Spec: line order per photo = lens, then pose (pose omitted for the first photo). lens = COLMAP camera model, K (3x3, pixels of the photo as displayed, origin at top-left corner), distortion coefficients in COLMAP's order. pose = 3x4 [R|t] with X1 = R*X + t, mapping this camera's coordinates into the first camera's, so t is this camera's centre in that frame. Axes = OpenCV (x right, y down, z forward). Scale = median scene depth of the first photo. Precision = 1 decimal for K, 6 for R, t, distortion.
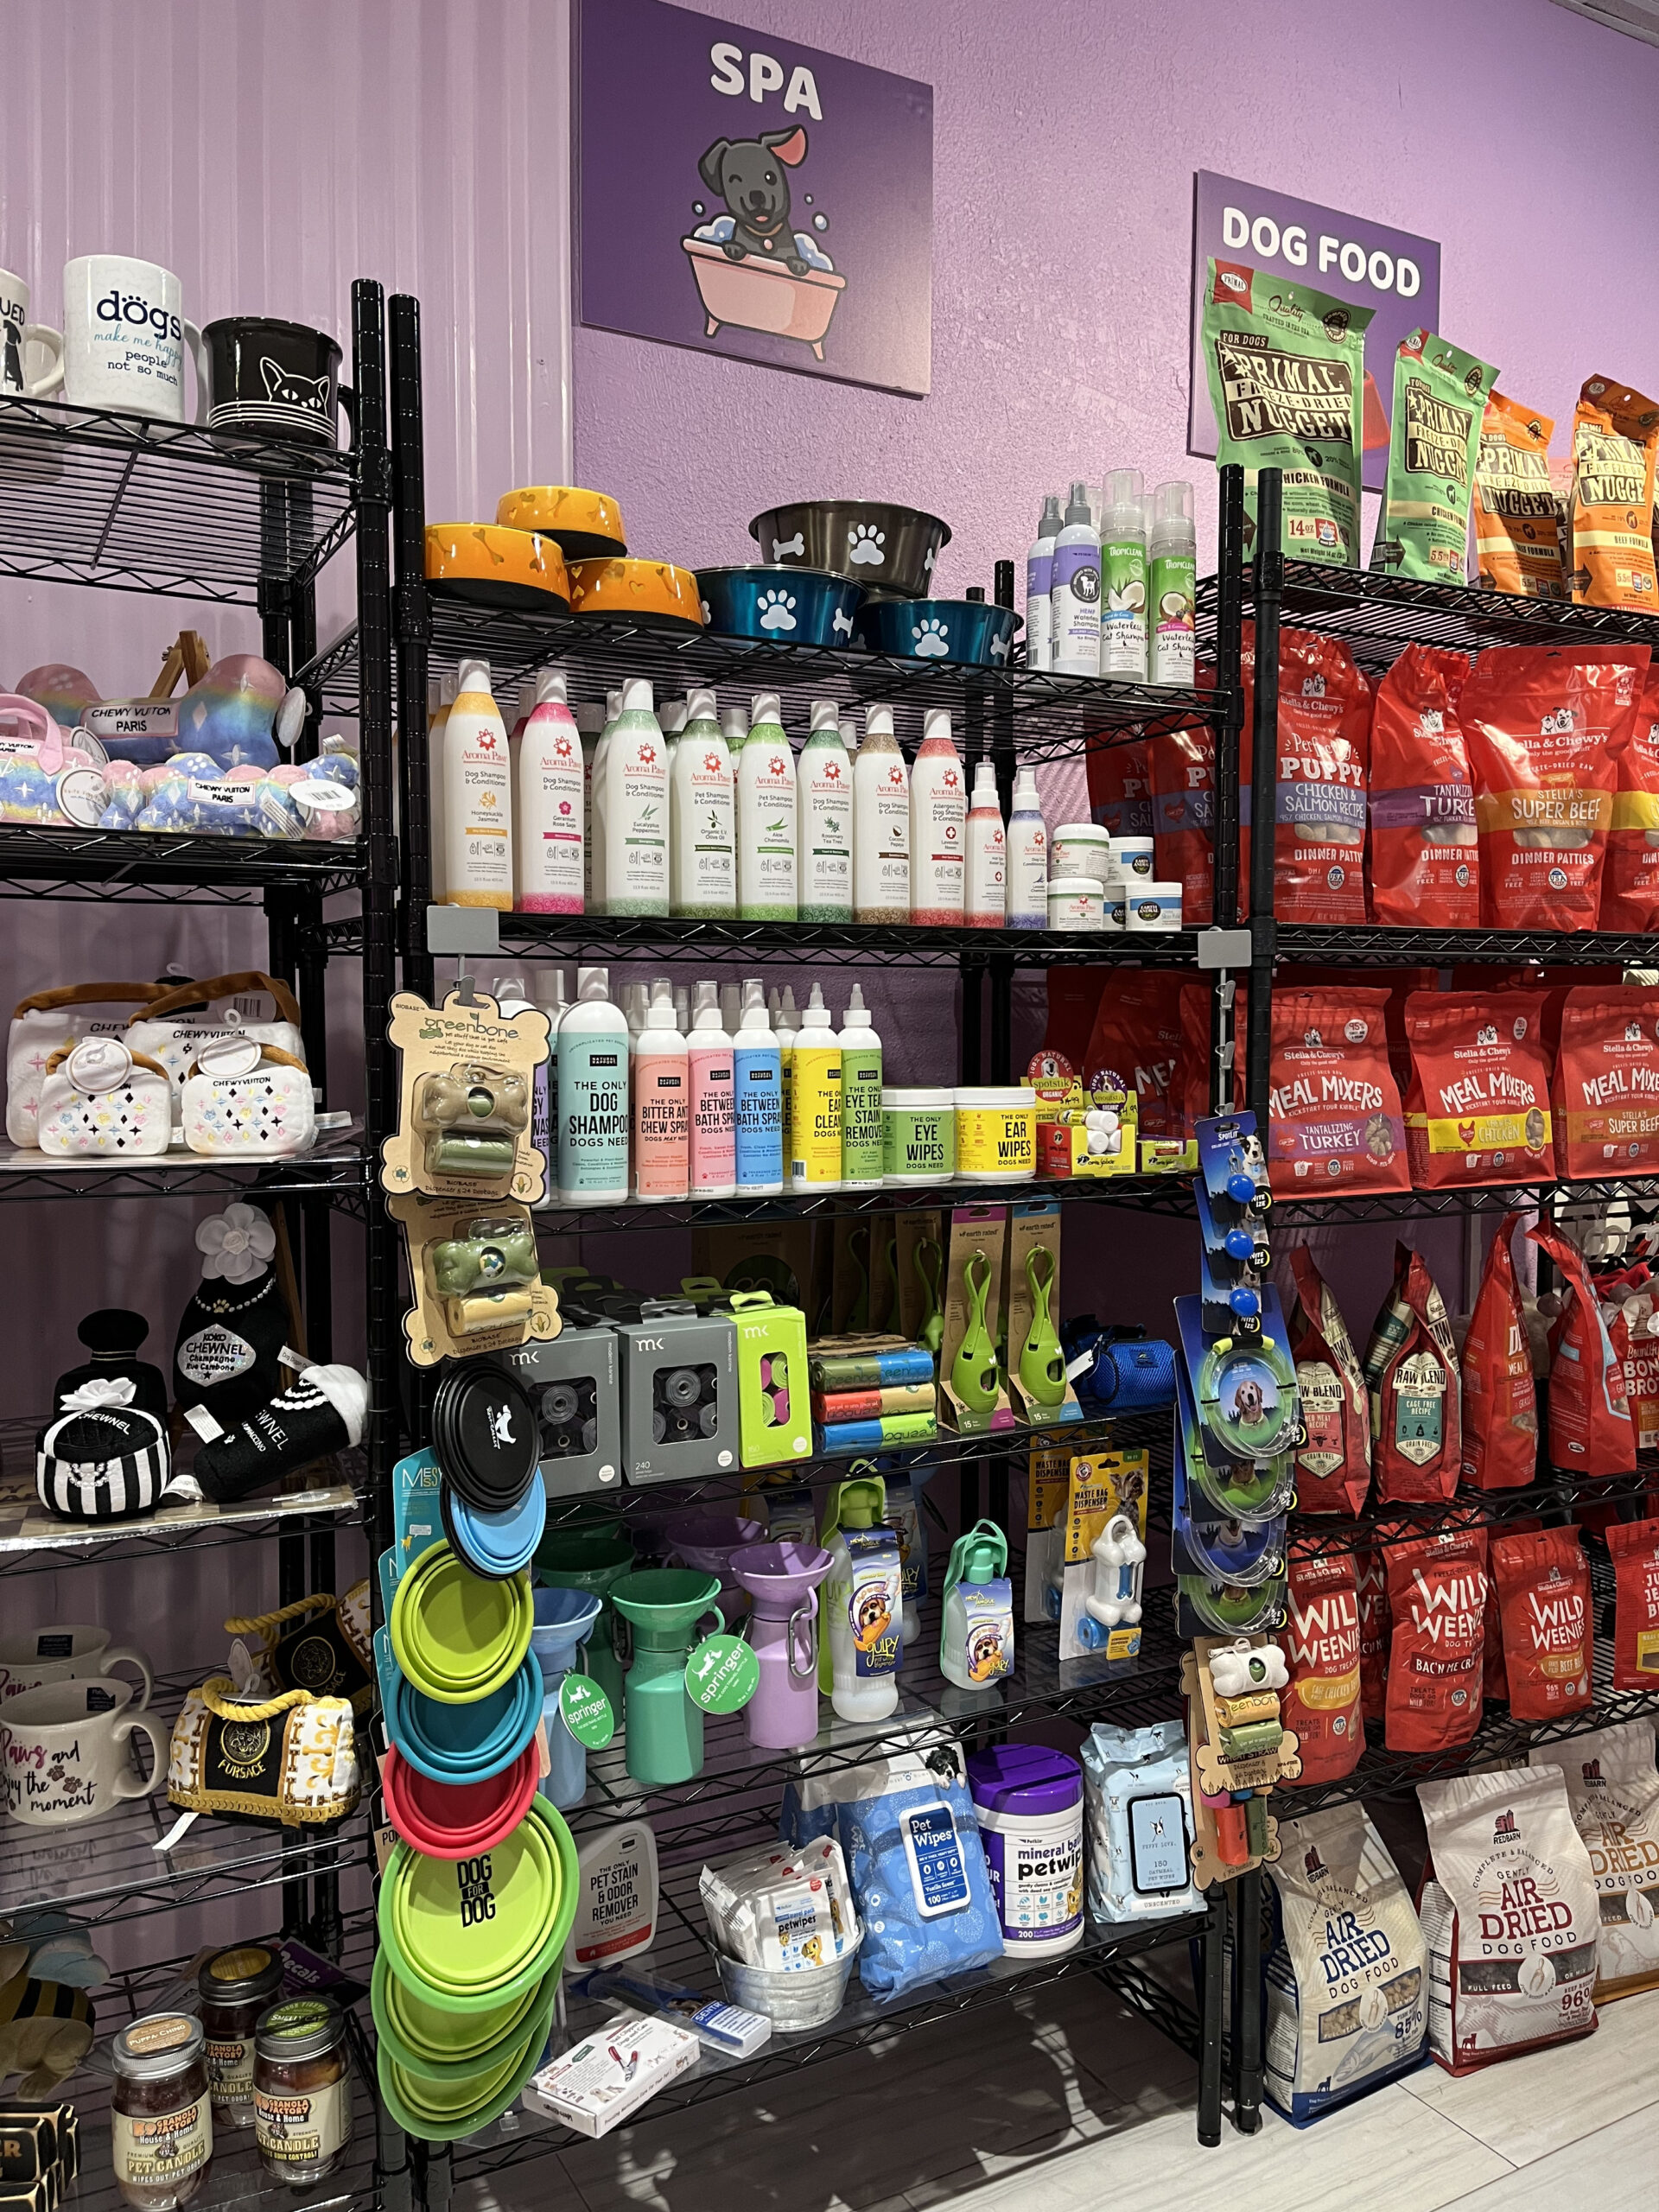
lens RADIAL K [[1670.8, 0, 829.5], [0, 1670.8, 1106.0], [0, 0, 1]] dist [0.067723, -0.088248]
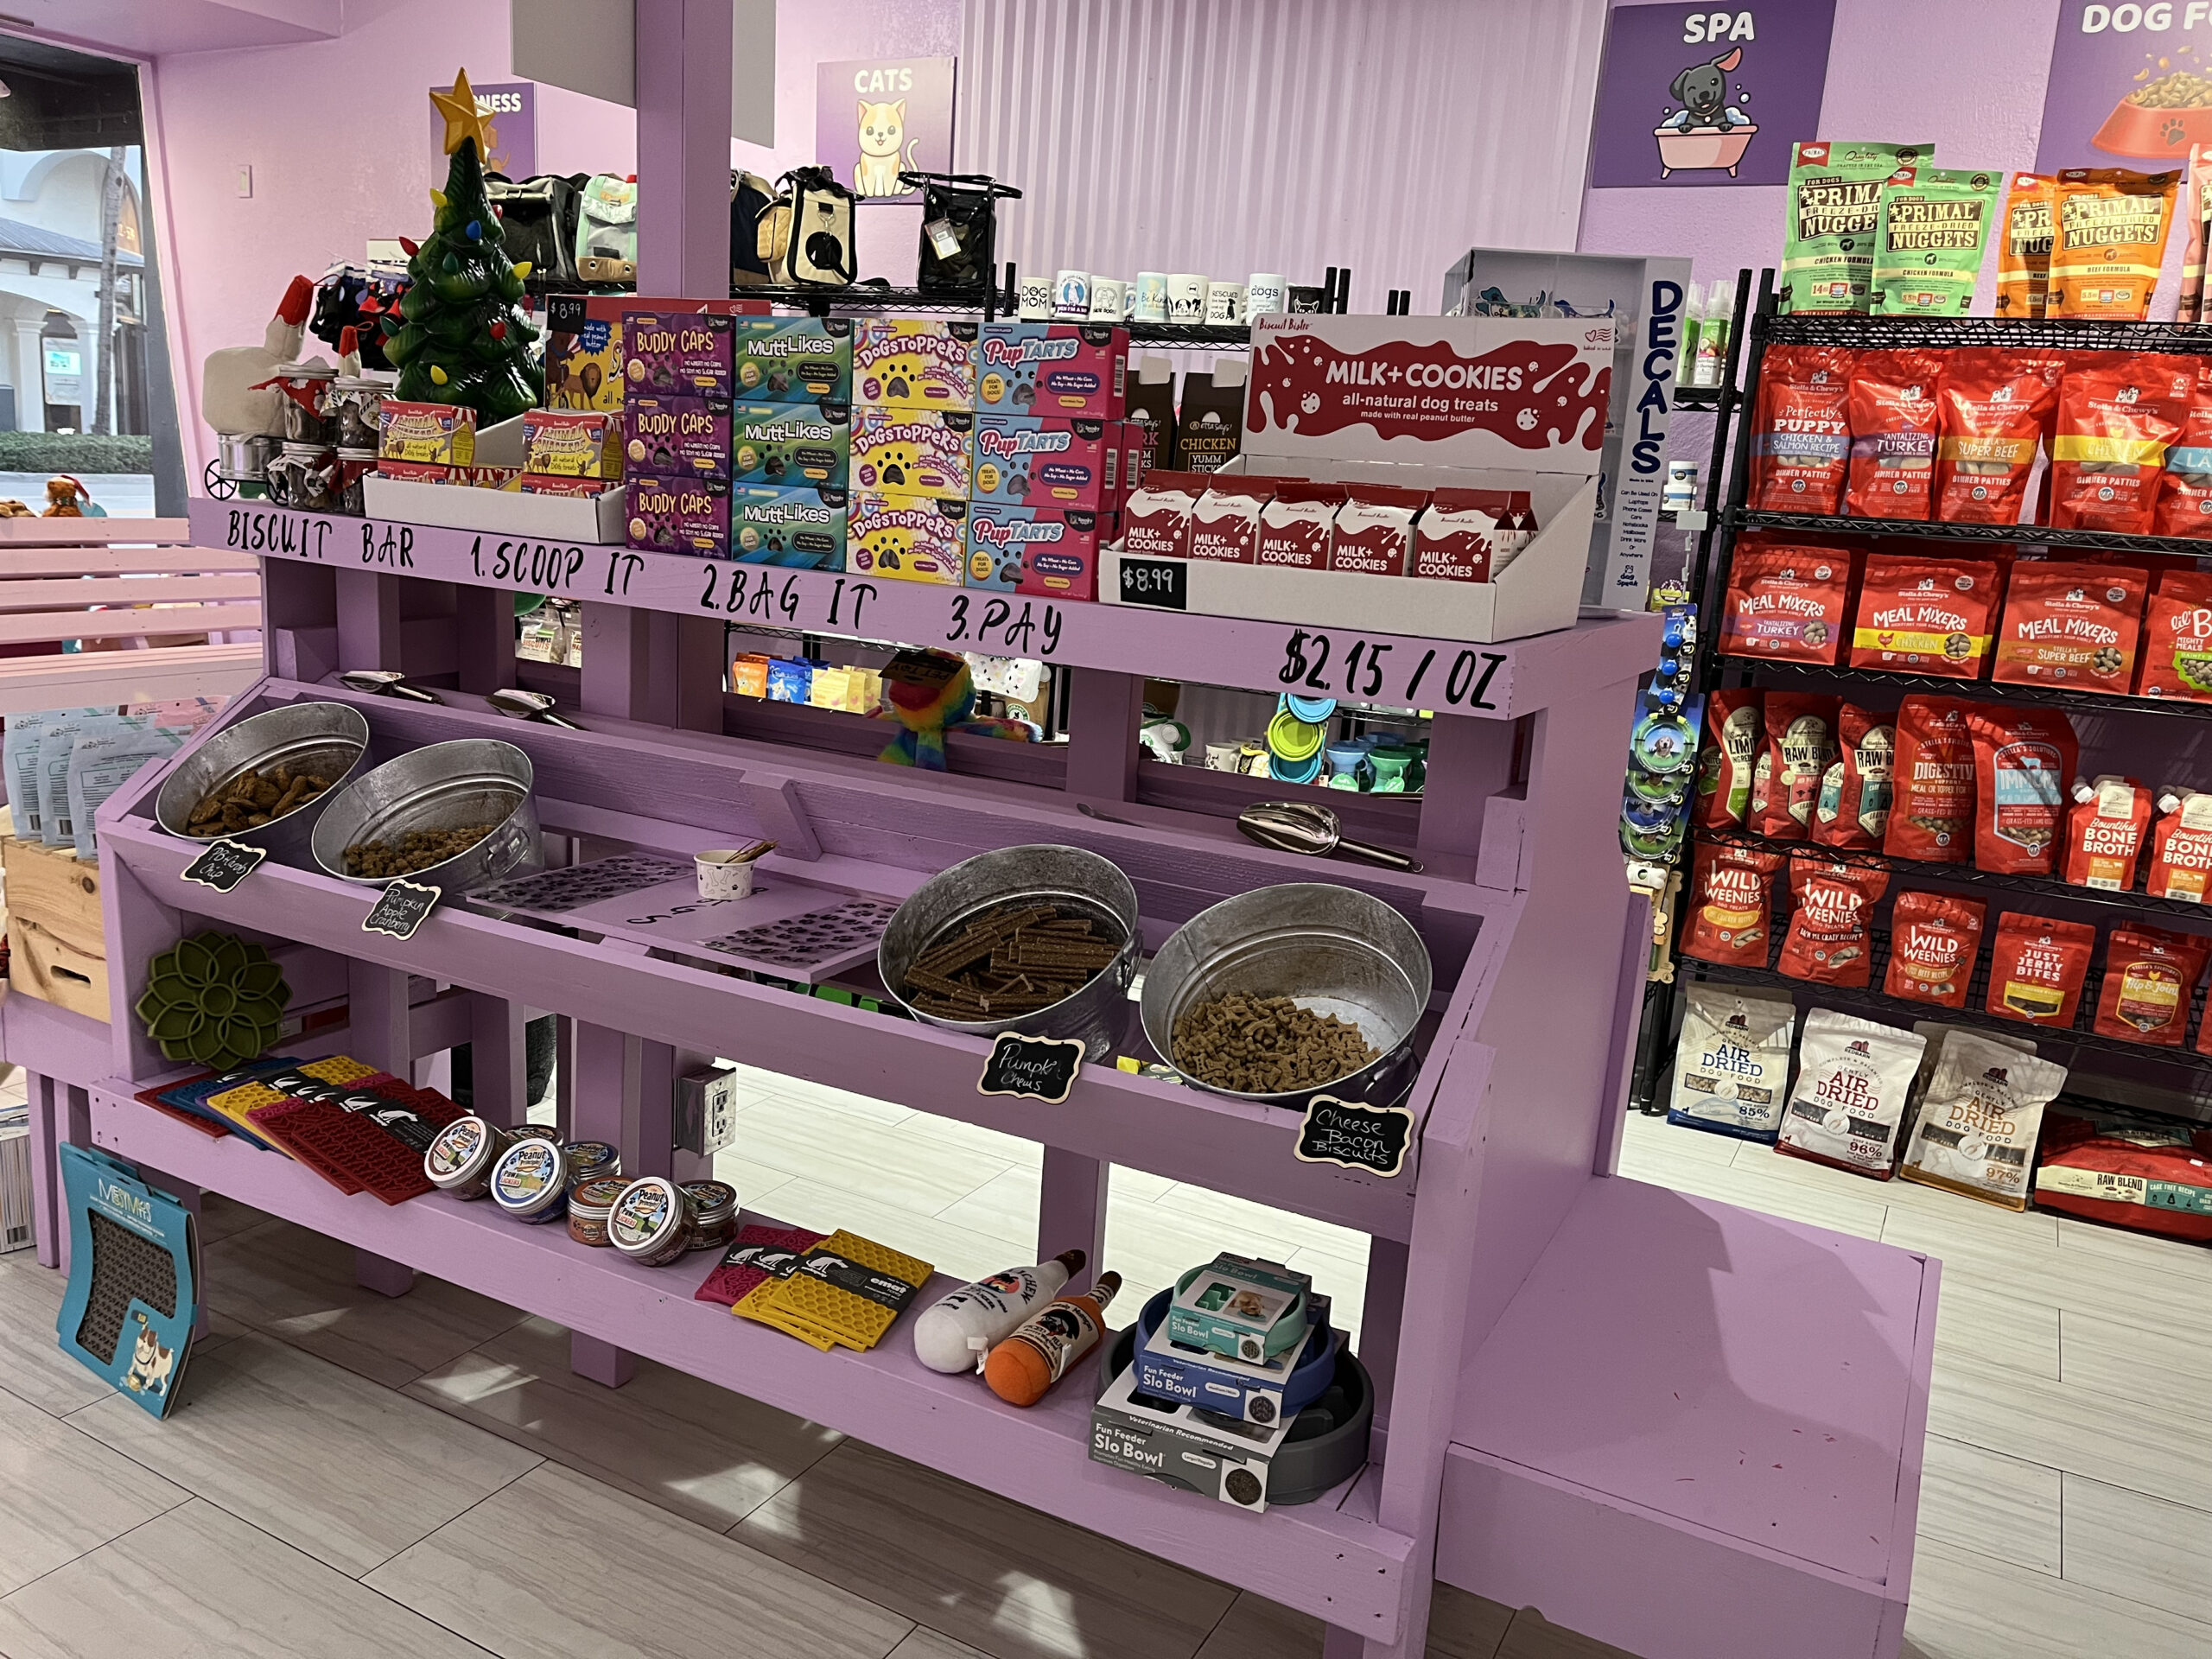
lens RADIAL K [[1670.8, 0, 1106.0], [0, 1670.8, 829.5], [0, 0, 1]] dist [0.067723, -0.088248]
pose [[0.546945, 0.208595, -0.810765, 1.374877], [-0.116813, 0.978002, 0.172820, 0.001032], [0.828979, 0.000185, 0.559280, -0.618185]]
